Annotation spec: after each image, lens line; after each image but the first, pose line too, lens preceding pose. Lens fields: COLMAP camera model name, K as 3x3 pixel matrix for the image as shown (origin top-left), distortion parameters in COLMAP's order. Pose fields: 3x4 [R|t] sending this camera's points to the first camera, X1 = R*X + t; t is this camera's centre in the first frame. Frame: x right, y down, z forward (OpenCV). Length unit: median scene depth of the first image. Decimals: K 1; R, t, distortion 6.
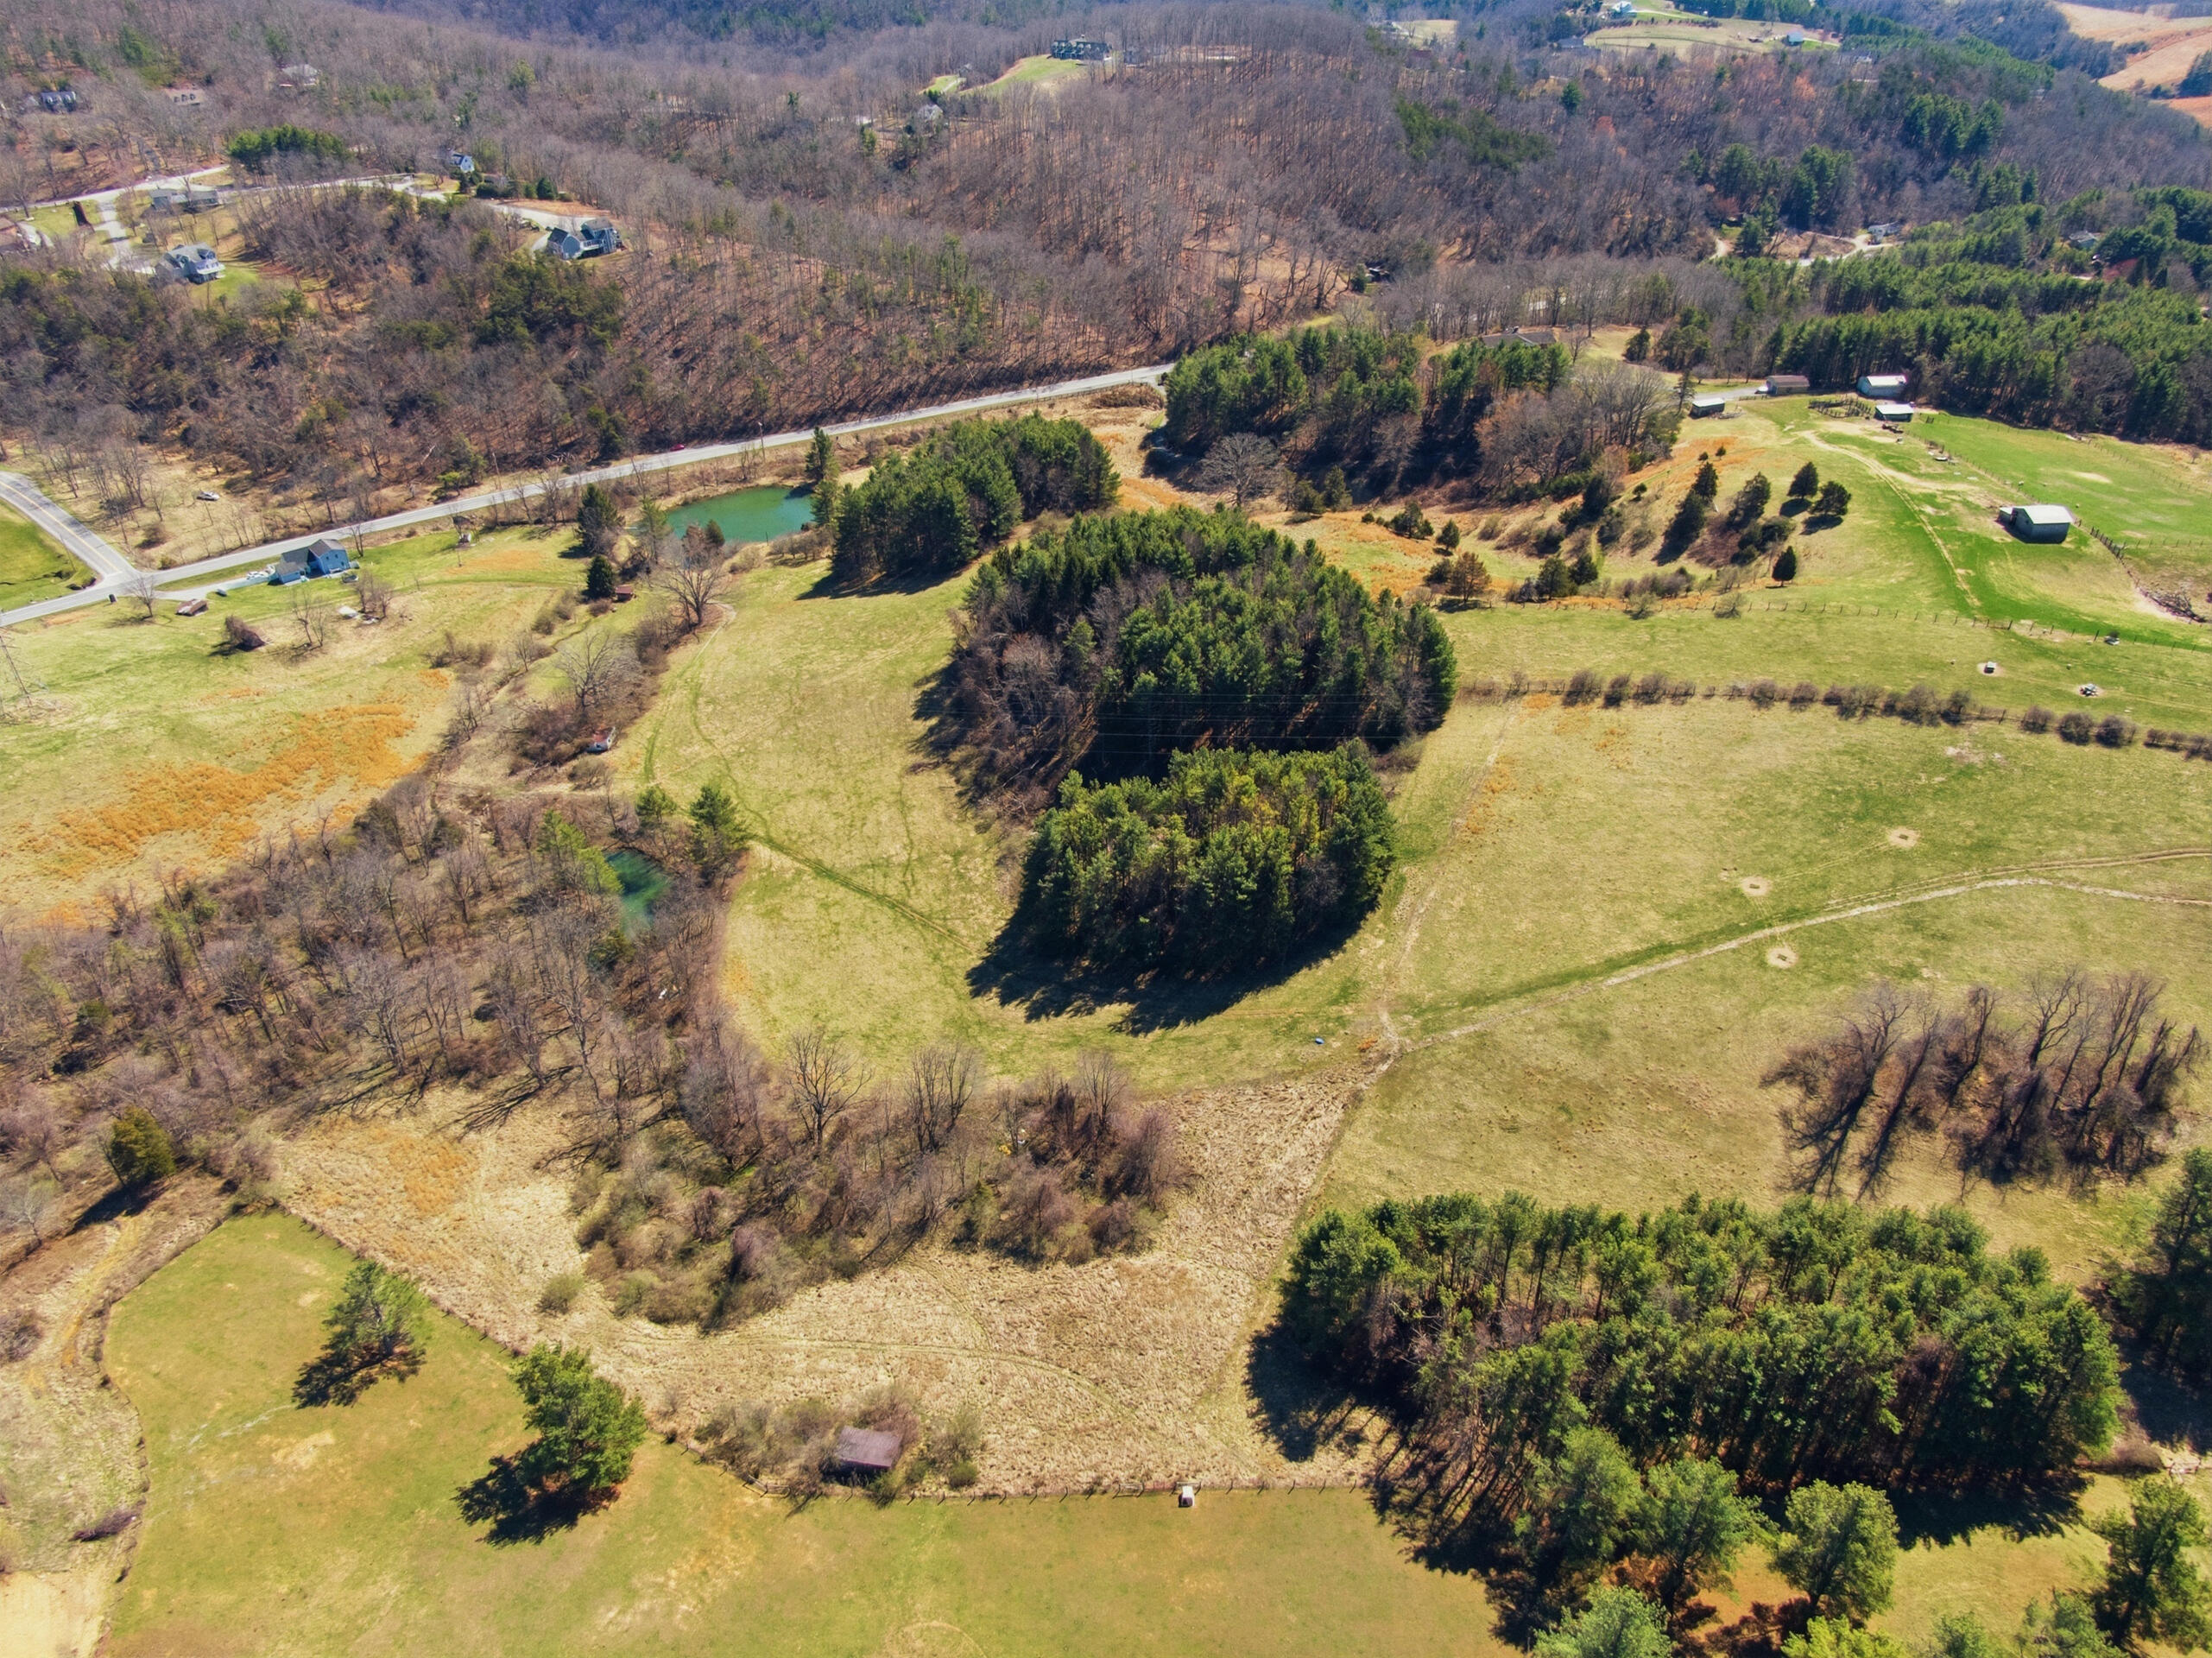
lens RADIAL K [[1582.0, 0, 1109.3], [0, 1582.0, 846.1], [0, 0, 1]] dist [0.033016, -0.047808]
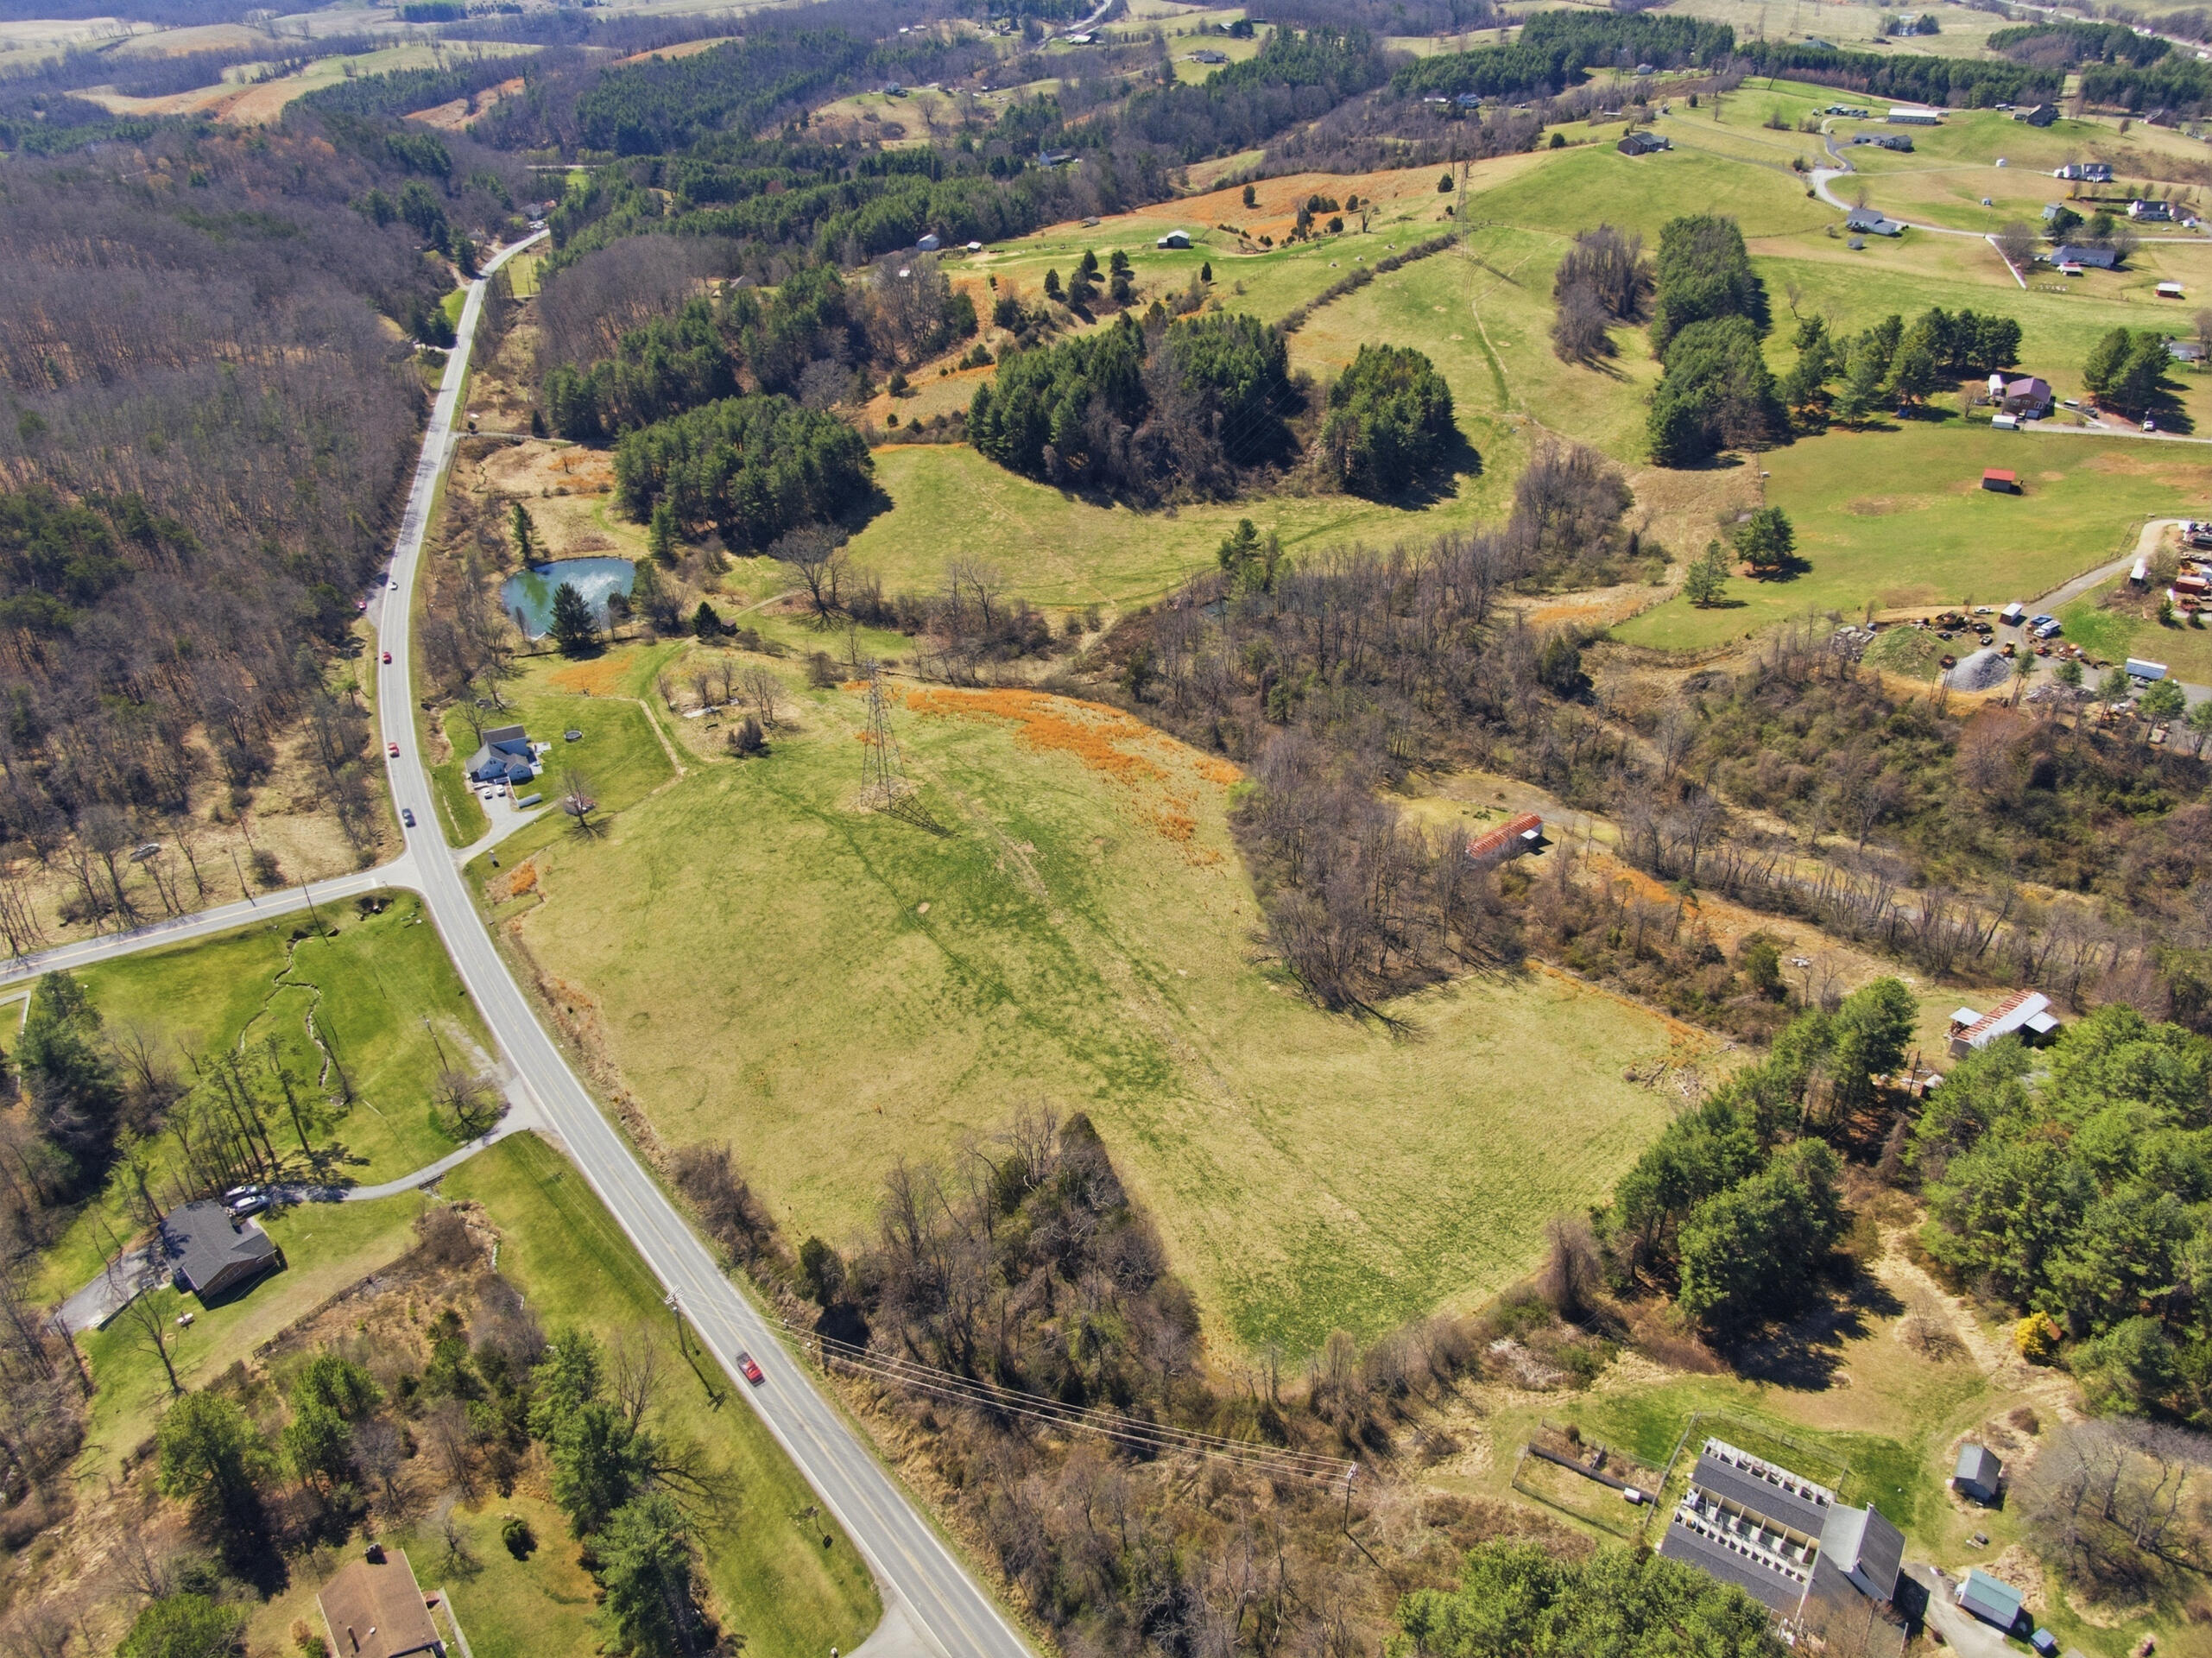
lens RADIAL K [[1582.0, 0, 1107.1], [0, 1582.0, 854.6], [0, 0, 1]] dist [0.033016, -0.047808]
pose [[0.256203, -0.507855, 0.822462, -1.511333], [0.550786, 0.775920, 0.307543, -0.290052], [-0.794352, 0.374207, 0.478512, 0.460101]]
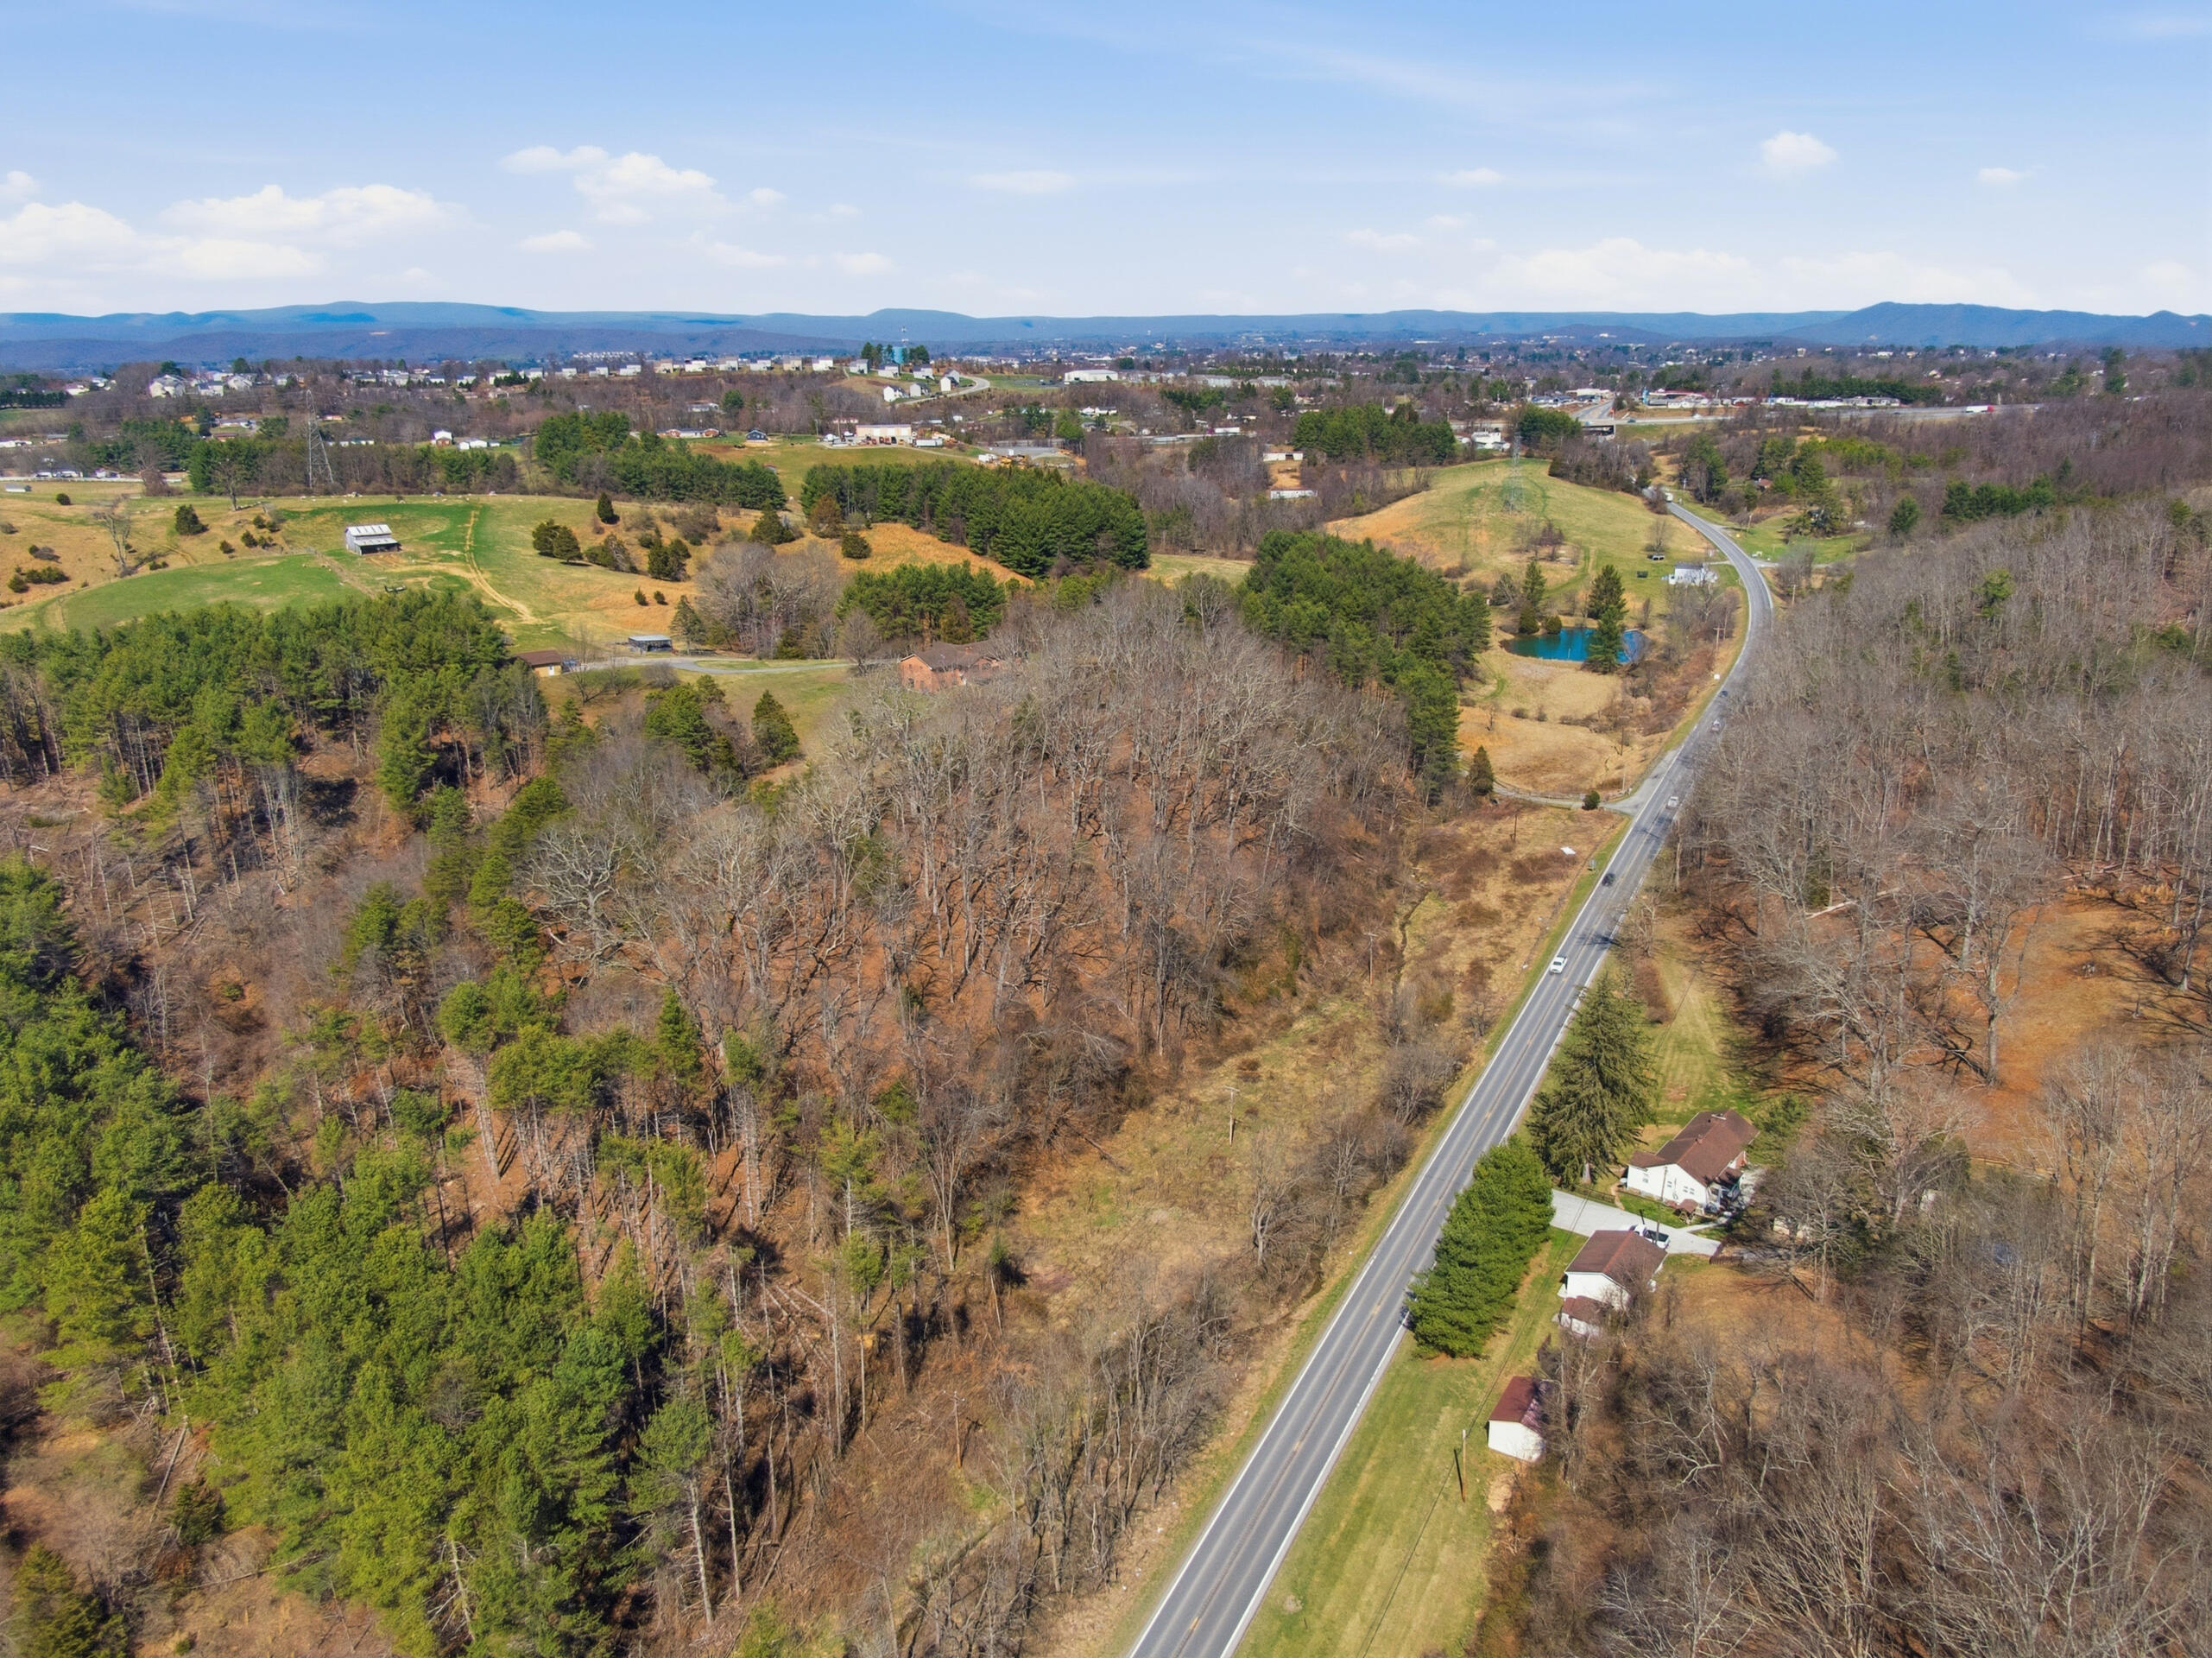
lens RADIAL K [[1582.0, 0, 1102.8], [0, 1582.0, 840.8], [0, 0, 1]] dist [0.033016, -0.047808]
pose [[-0.849116, 0.178208, -0.497236, 0.805284], [-0.286152, 0.636064, 0.716617, -1.109316], [0.443981, 0.750776, -0.489097, 2.100245]]
